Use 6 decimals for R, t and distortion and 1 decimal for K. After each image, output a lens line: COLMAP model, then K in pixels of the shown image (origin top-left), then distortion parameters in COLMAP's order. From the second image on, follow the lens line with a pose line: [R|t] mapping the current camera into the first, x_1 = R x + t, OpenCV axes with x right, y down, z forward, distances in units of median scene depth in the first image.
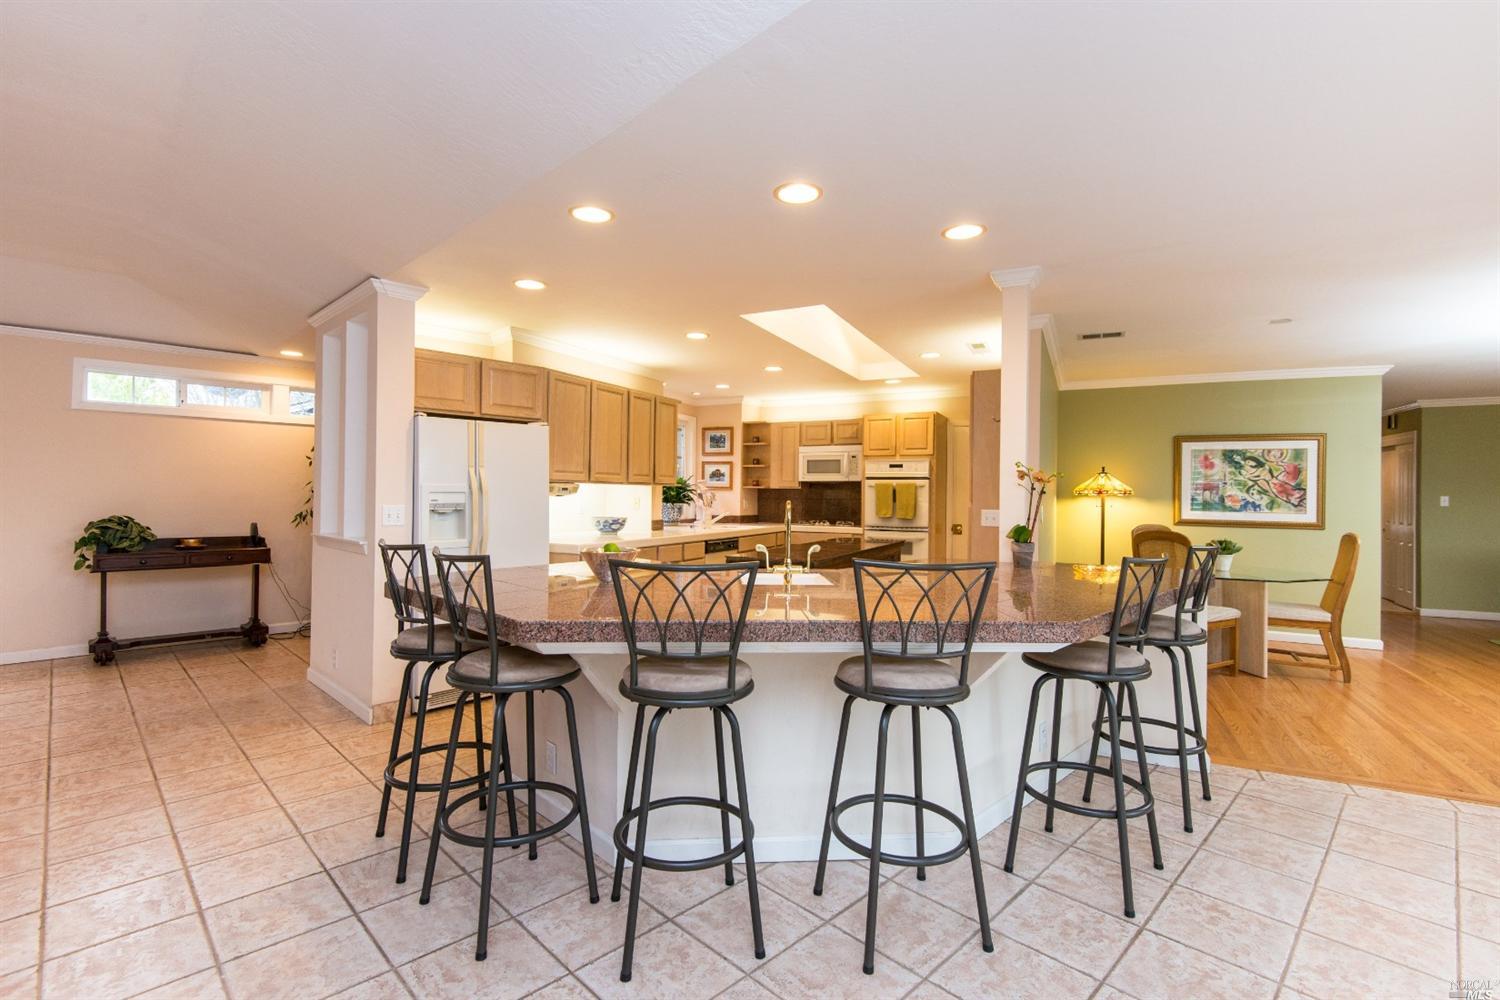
lens RADIAL K [[699.6, 0, 747.4], [0, 699.6, 495.1], [0, 0, 1]] dist [0.043471, -0.029084]
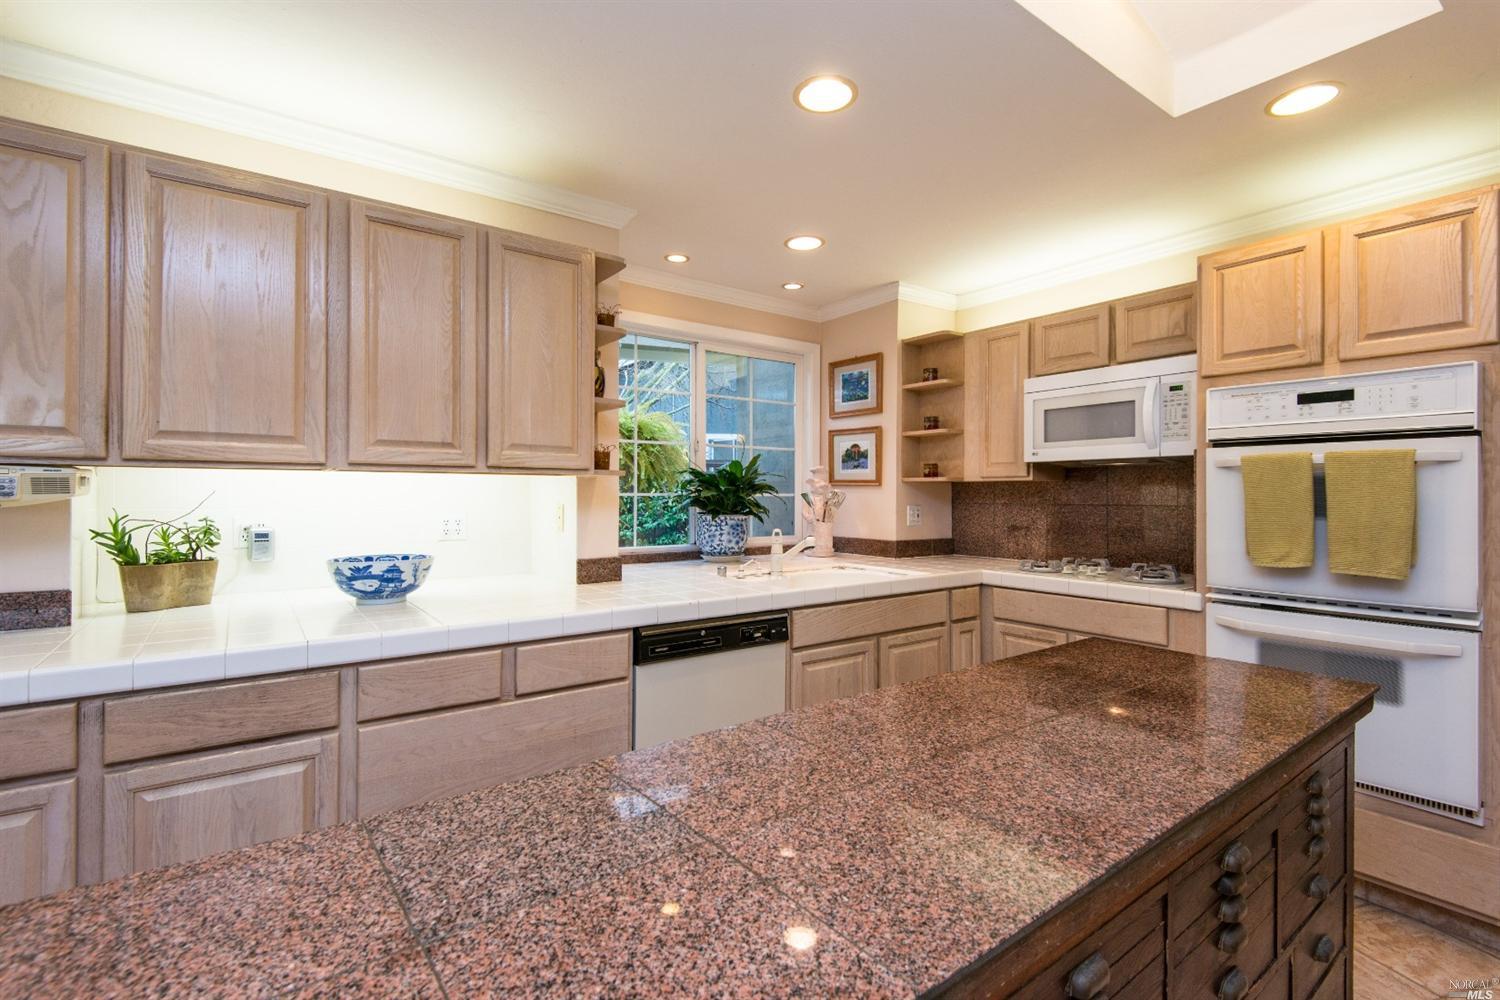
lens RADIAL K [[699.6, 0, 747.4], [0, 699.6, 495.1], [0, 0, 1]] dist [0.043471, -0.029084]
pose [[0.887494, -0.007341, -0.460761, 0.133918], [0.005517, 0.999971, -0.005305, 0.000749], [0.460786, 0.002166, 0.887509, 0.622725]]
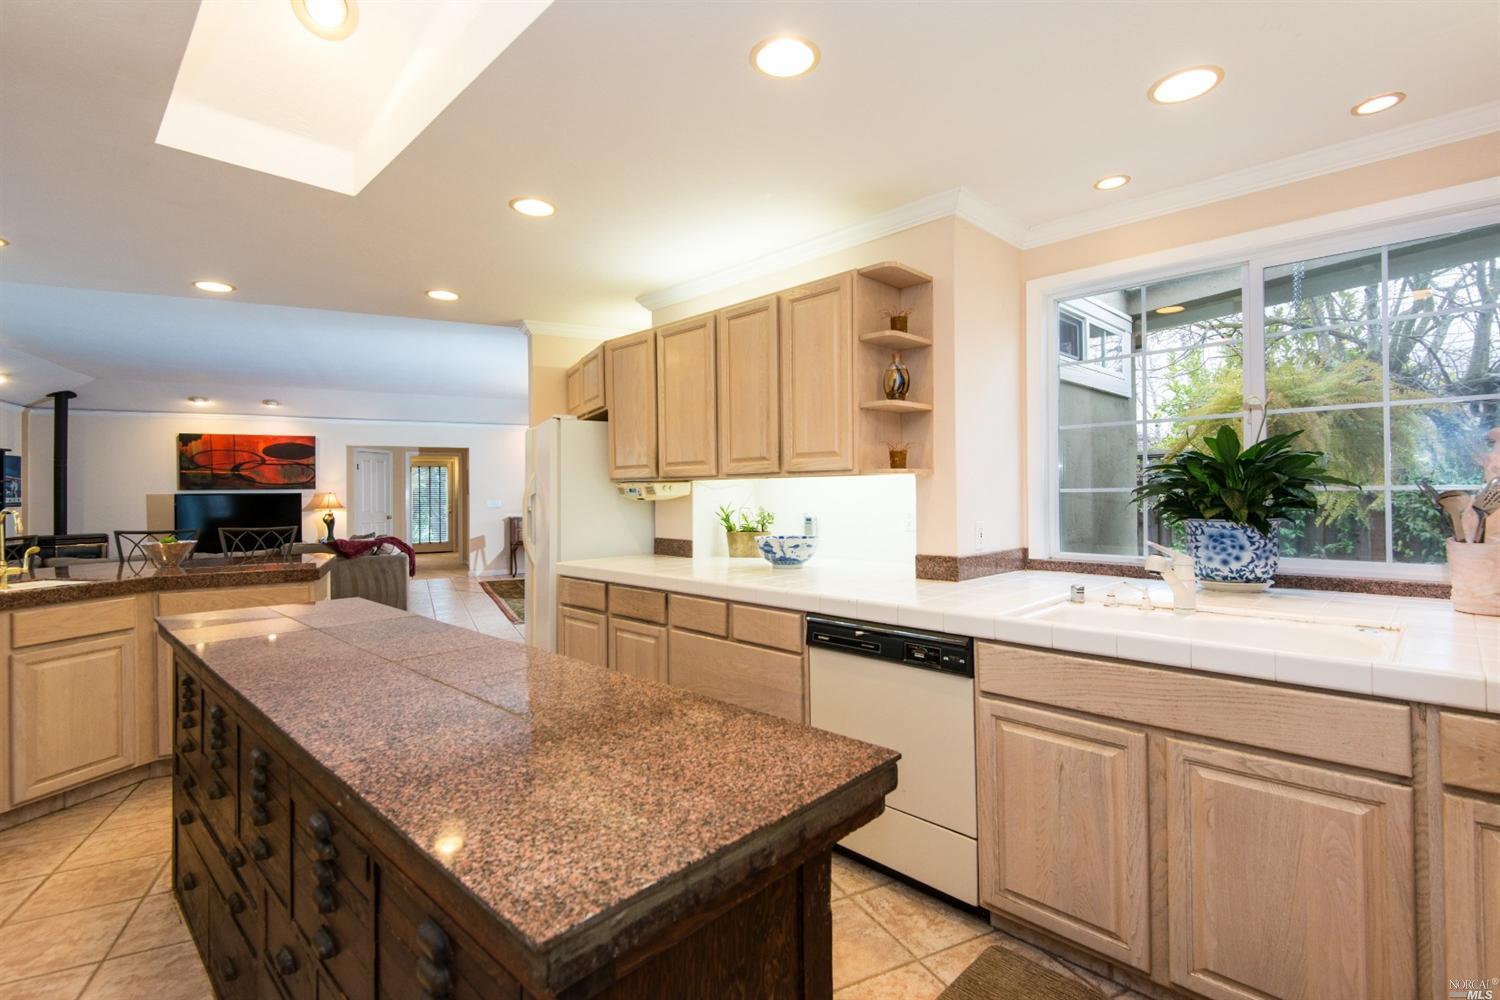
lens RADIAL K [[699.6, 0, 747.4], [0, 699.6, 495.1], [0, 0, 1]] dist [0.043471, -0.029084]
pose [[-0.337071, -0.006112, -0.941459, 0.281652], [0.004718, 0.999955, -0.008181, 0.002353], [0.941468, -0.007200, -0.337027, 0.961780]]
